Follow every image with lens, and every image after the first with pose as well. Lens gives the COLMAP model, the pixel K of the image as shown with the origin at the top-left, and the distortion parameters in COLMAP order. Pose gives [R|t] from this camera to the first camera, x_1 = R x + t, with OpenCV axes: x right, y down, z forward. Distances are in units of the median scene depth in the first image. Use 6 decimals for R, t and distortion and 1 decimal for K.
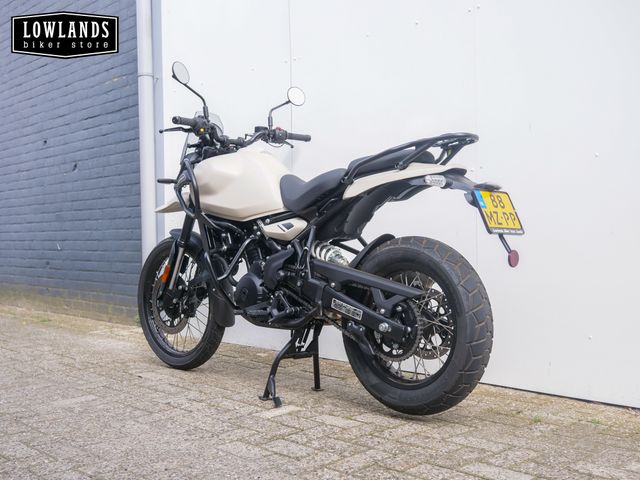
lens RADIAL K [[744.2, 0, 320.0], [0, 744.2, 240.0], [0, 0, 1]] dist [-0.011301, -0.010460]
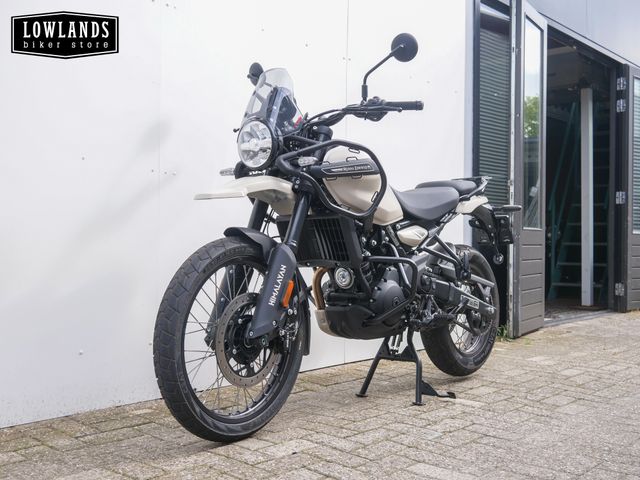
lens RADIAL K [[744.2, 0, 320.0], [0, 744.2, 240.0], [0, 0, 1]] dist [-0.011301, -0.010460]
pose [[-0.083907, 0.014871, 0.996363, -0.802391], [-0.000554, 0.999888, -0.014970, 0.005184], [-0.996473, -0.001808, -0.083889, 0.916716]]
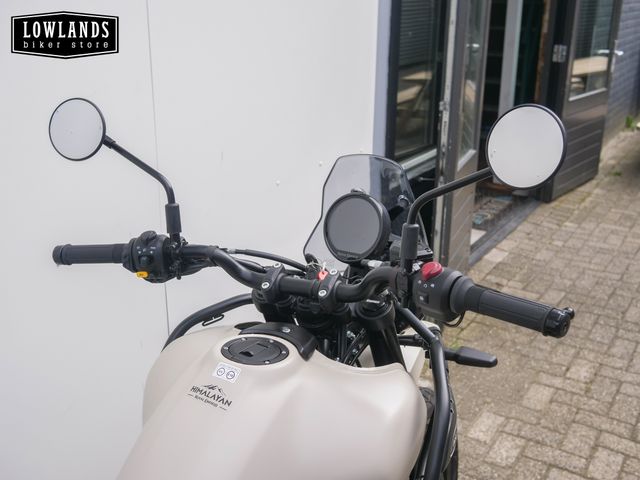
lens RADIAL K [[744.2, 0, 320.0], [0, 744.2, 240.0], [0, 0, 1]] dist [-0.011301, -0.010460]
pose [[-0.266257, -0.310796, 0.912422, -0.281629], [-0.001660, 0.946738, 0.322001, -0.235172], [-0.963901, 0.084220, -0.252591, 0.820718]]
